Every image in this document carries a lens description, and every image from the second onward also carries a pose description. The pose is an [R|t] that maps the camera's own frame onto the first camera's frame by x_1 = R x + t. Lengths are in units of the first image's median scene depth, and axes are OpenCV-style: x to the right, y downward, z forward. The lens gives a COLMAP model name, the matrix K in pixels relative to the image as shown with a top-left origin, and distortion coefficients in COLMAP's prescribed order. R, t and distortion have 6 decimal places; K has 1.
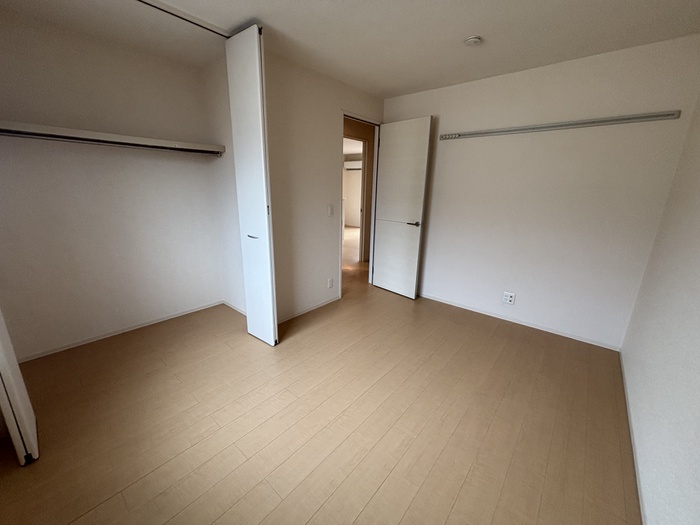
lens RADIAL K [[281.7, 0, 349.7], [0, 281.7, 259.0], [0, 0, 1]] dist [0.002987, -0.000718]
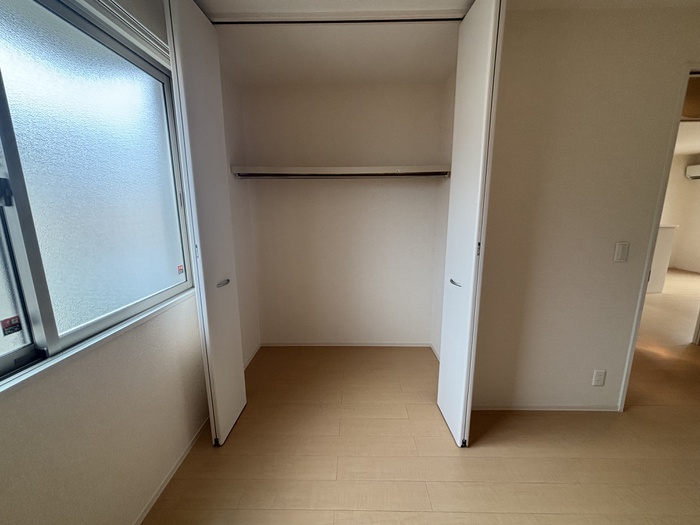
lens RADIAL K [[281.7, 0, 353.3], [0, 281.7, 259.3], [0, 0, 1]] dist [0.002987, -0.000718]
pose [[0.638531, 0.118352, -0.760442, 0.021937], [-0.175462, 0.984469, 0.005885, -0.076083], [0.749328, 0.129671, 0.649380, 0.263836]]
